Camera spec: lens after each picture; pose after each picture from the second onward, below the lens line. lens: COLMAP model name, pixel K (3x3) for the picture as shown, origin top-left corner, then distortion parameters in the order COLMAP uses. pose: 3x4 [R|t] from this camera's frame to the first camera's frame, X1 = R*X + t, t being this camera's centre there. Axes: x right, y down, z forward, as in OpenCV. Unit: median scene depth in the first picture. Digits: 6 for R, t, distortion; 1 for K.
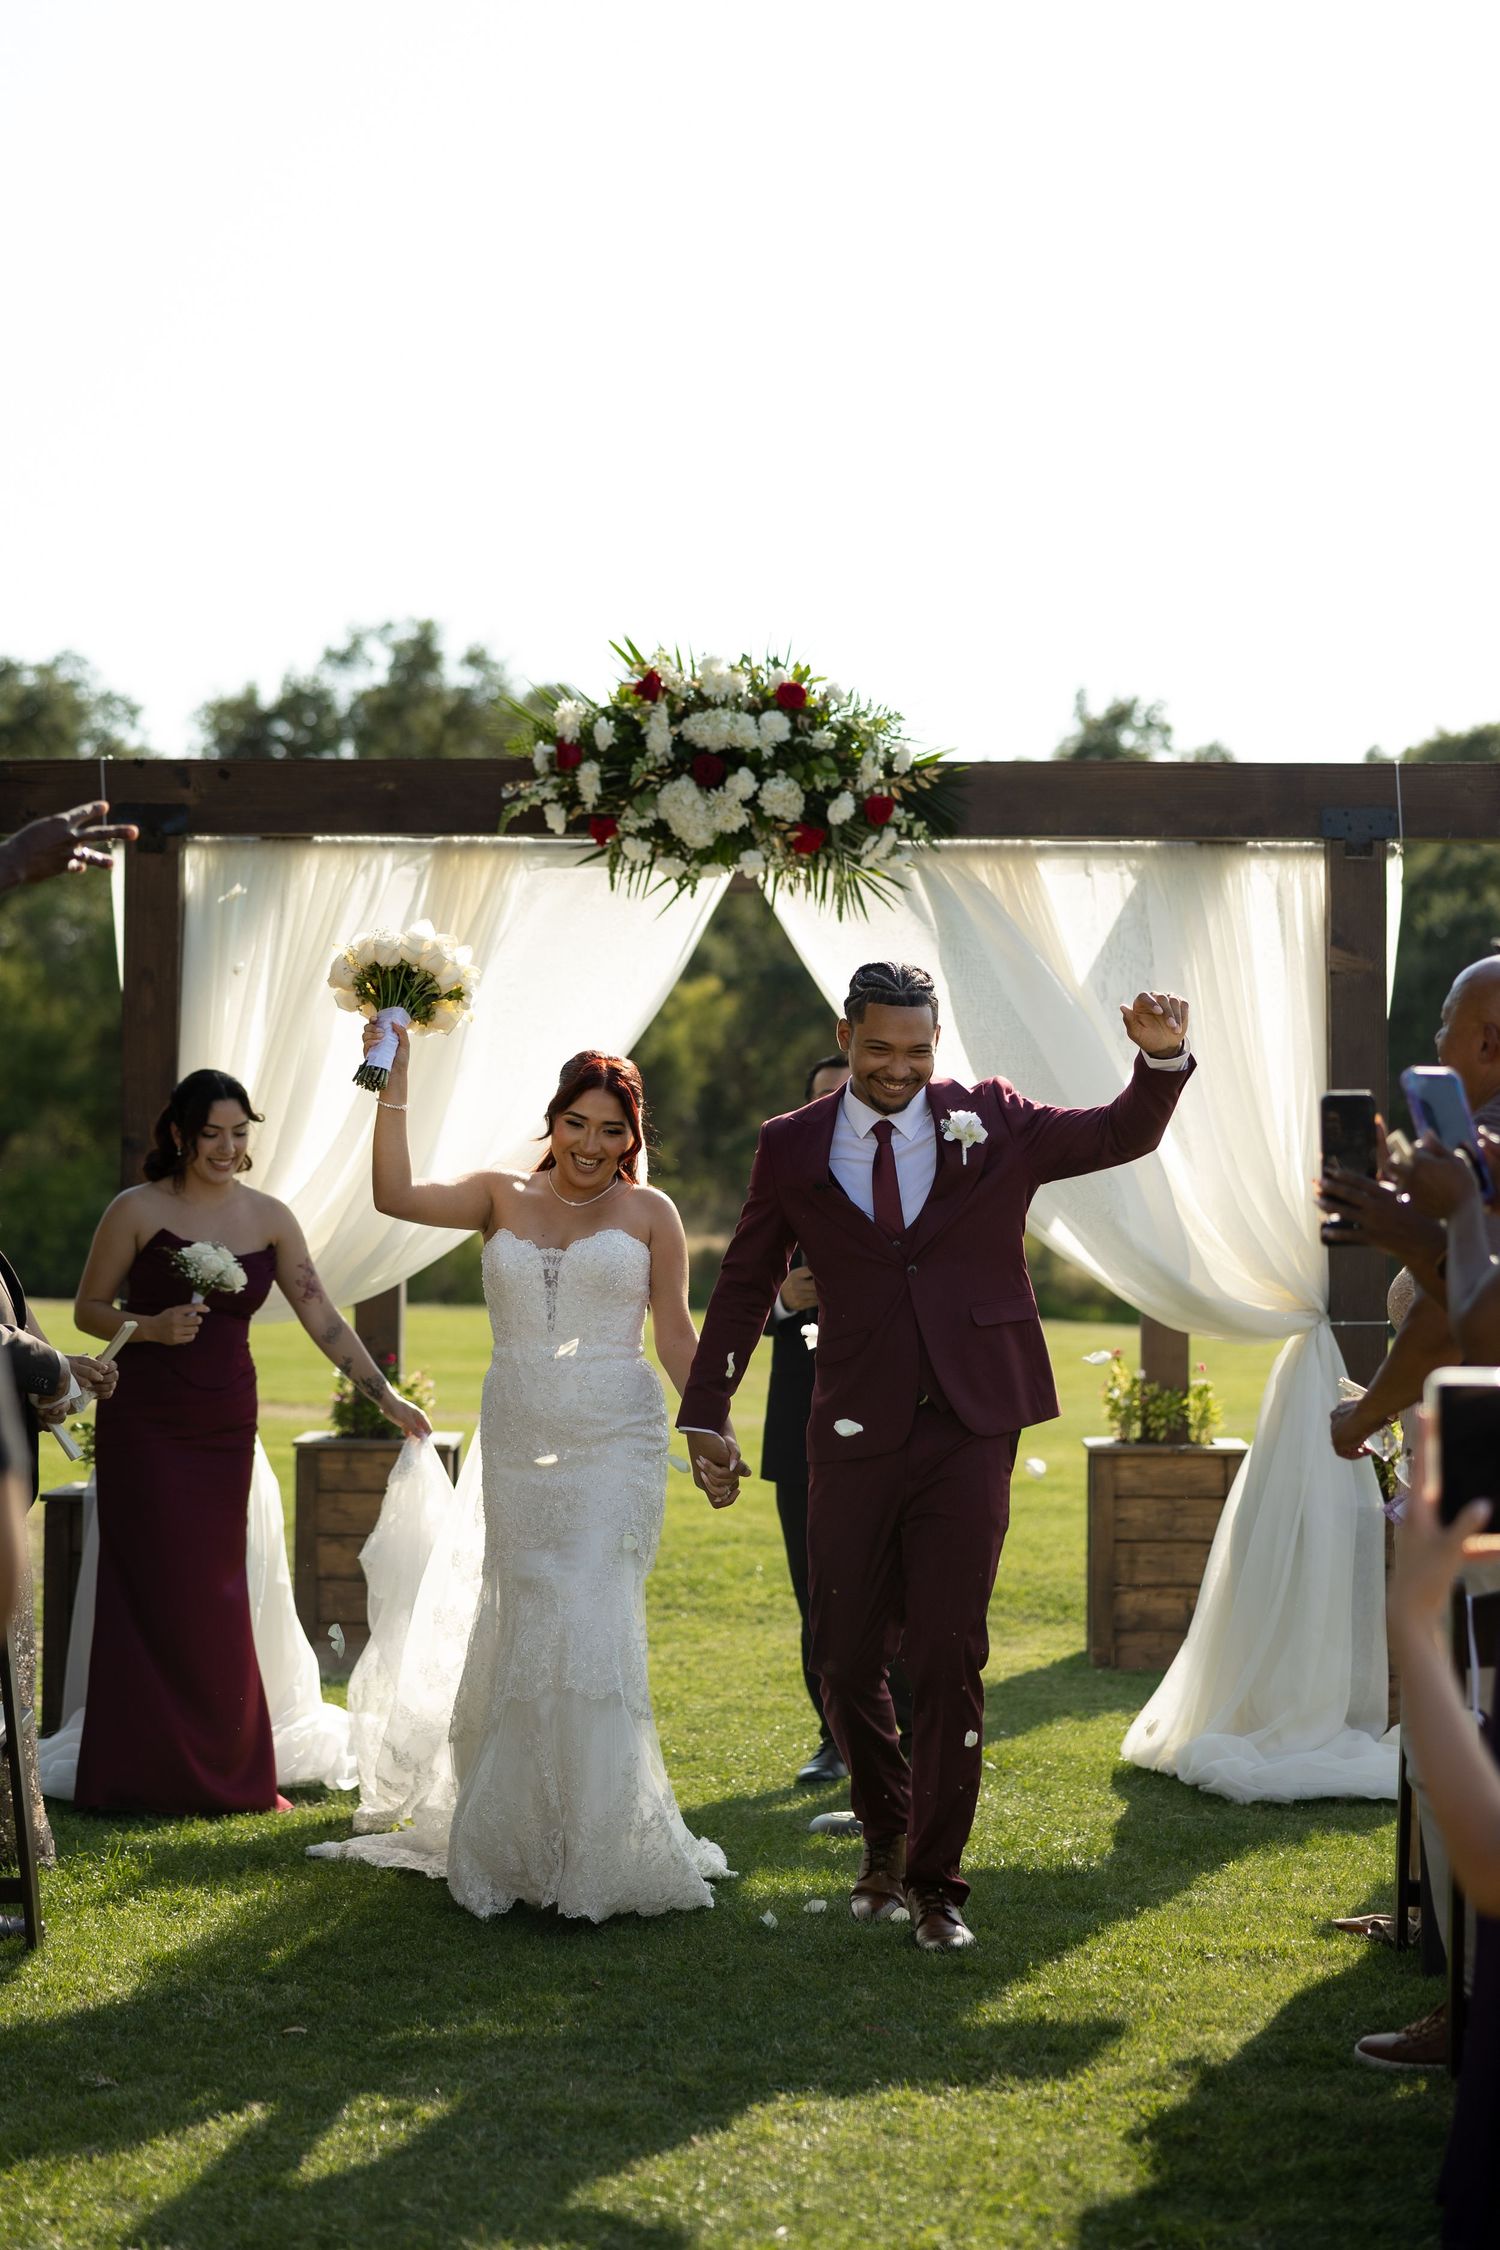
lens RADIAL K [[2820.2, 0, 740.4], [0, 2820.2, 1120.7], [0, 0, 1]] dist [0.010874, 0.000000]
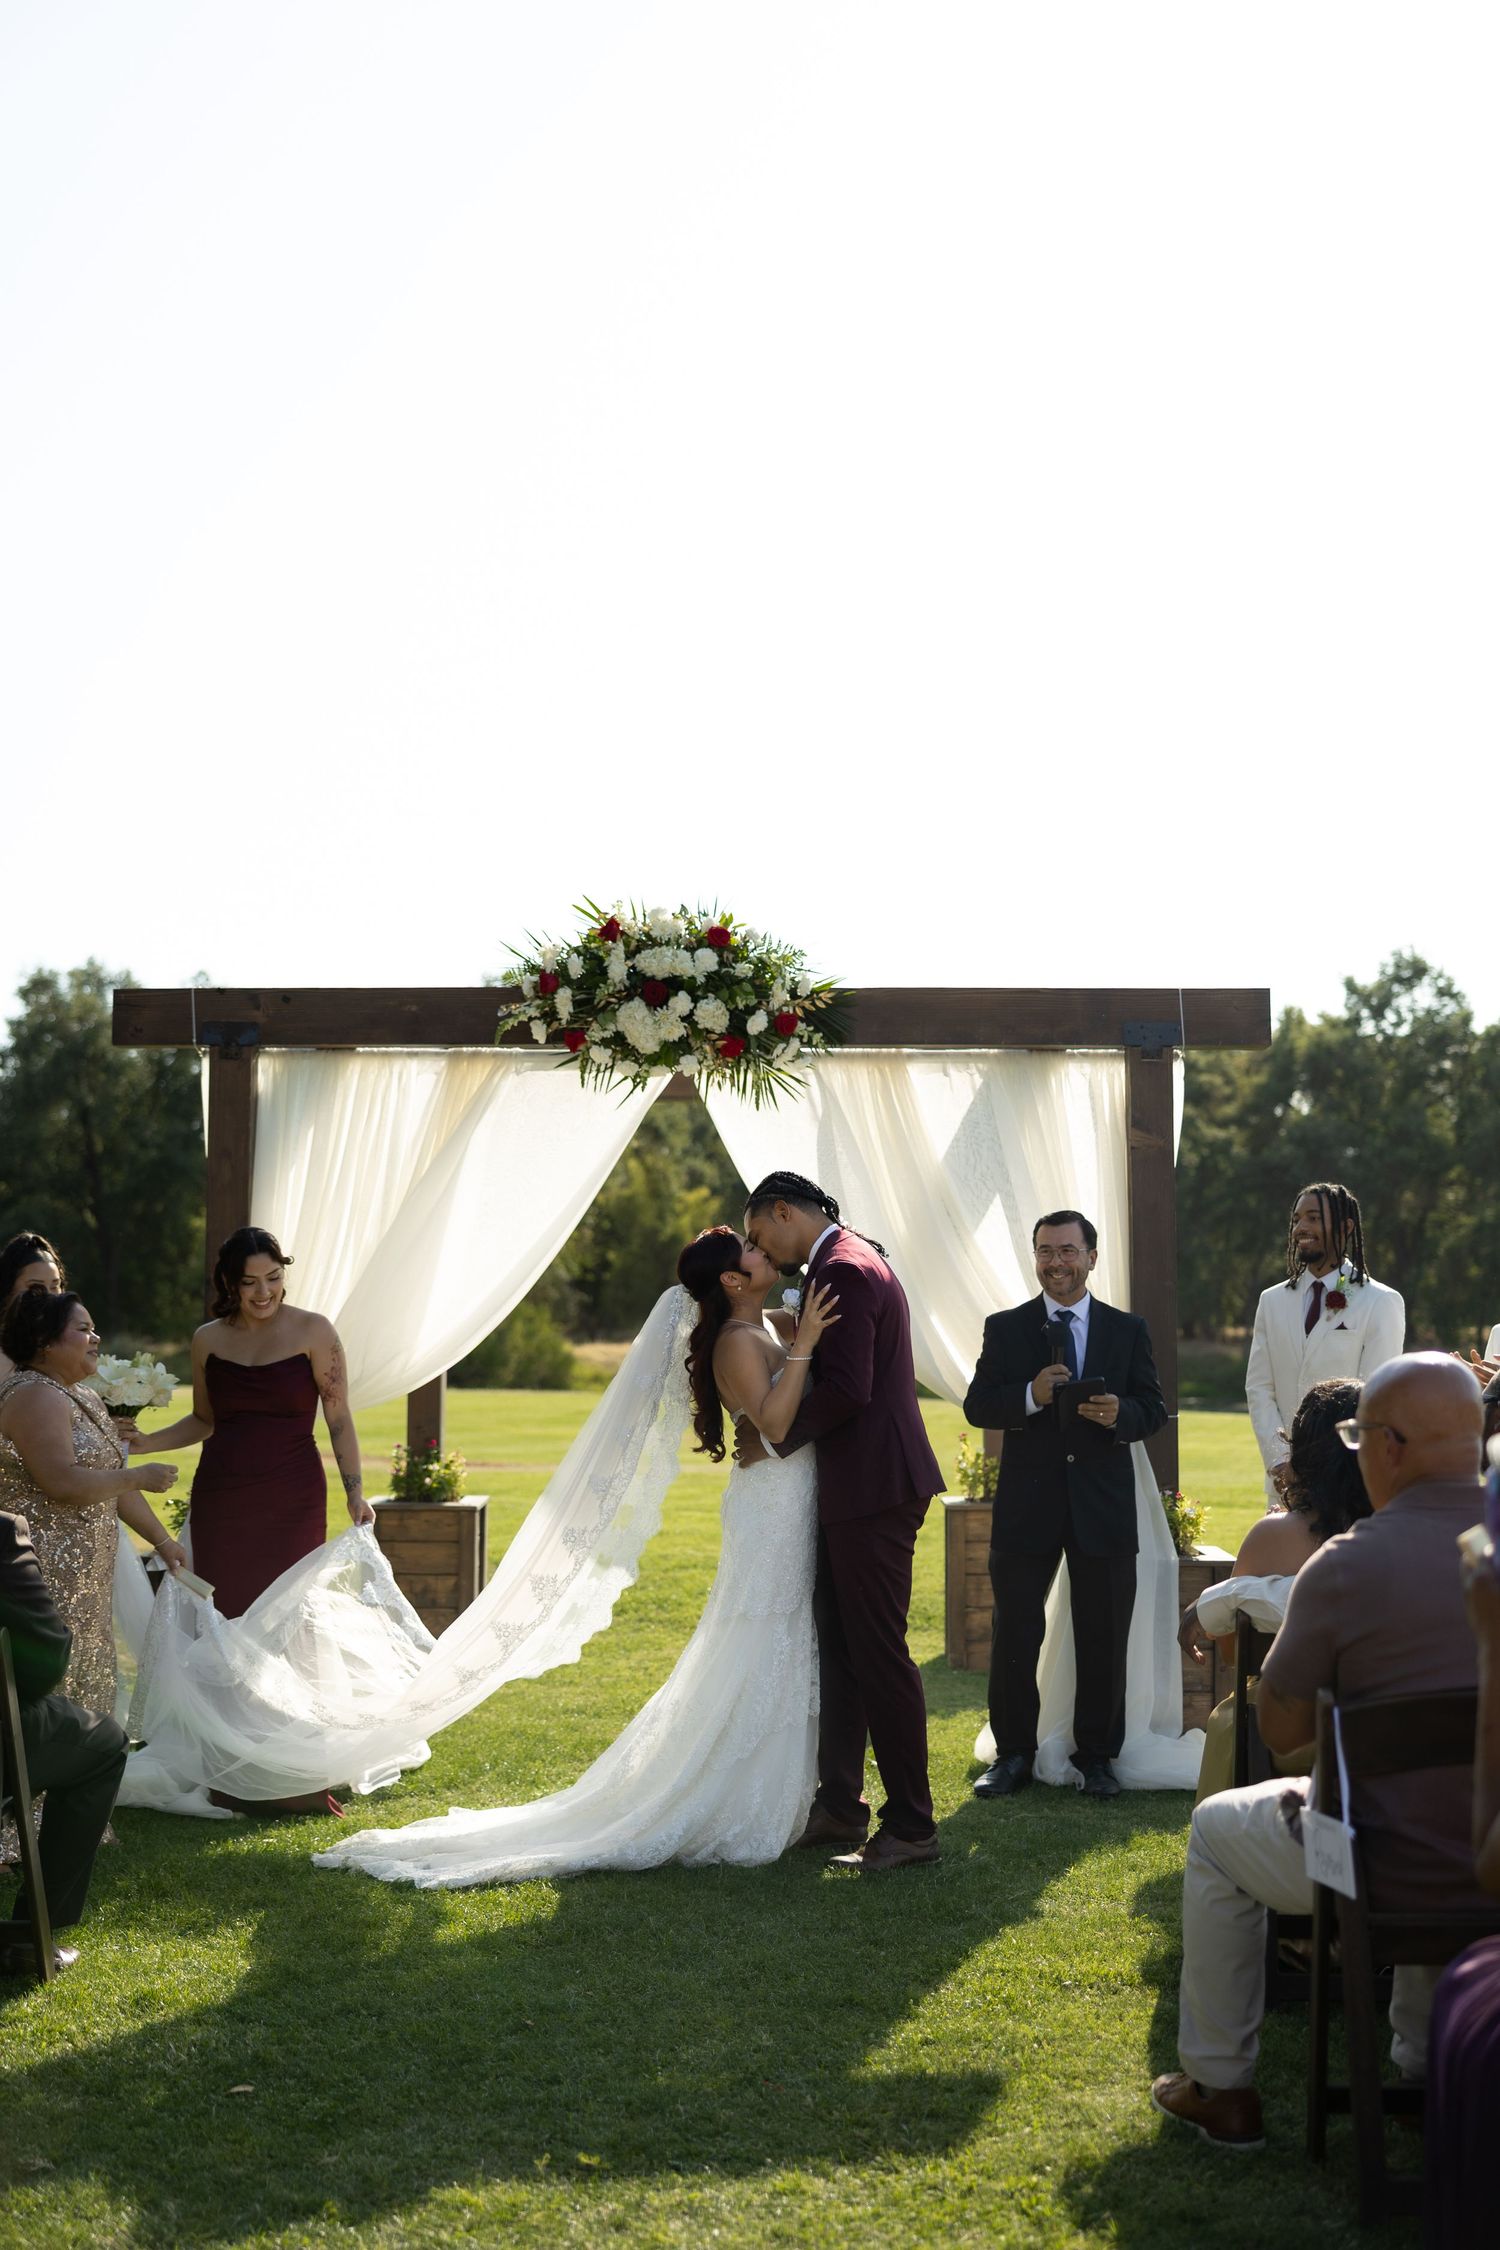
lens RADIAL K [[2729.6, 0, 758.3], [0, 2729.6, 1123.2], [0, 0, 1]] dist [-0.028983, 0.000000]
pose [[0.998904, -0.001369, 0.046778, -0.022979], [0.003530, 0.998929, -0.046145, -0.006359], [-0.046665, 0.046259, 0.997839, -0.257498]]
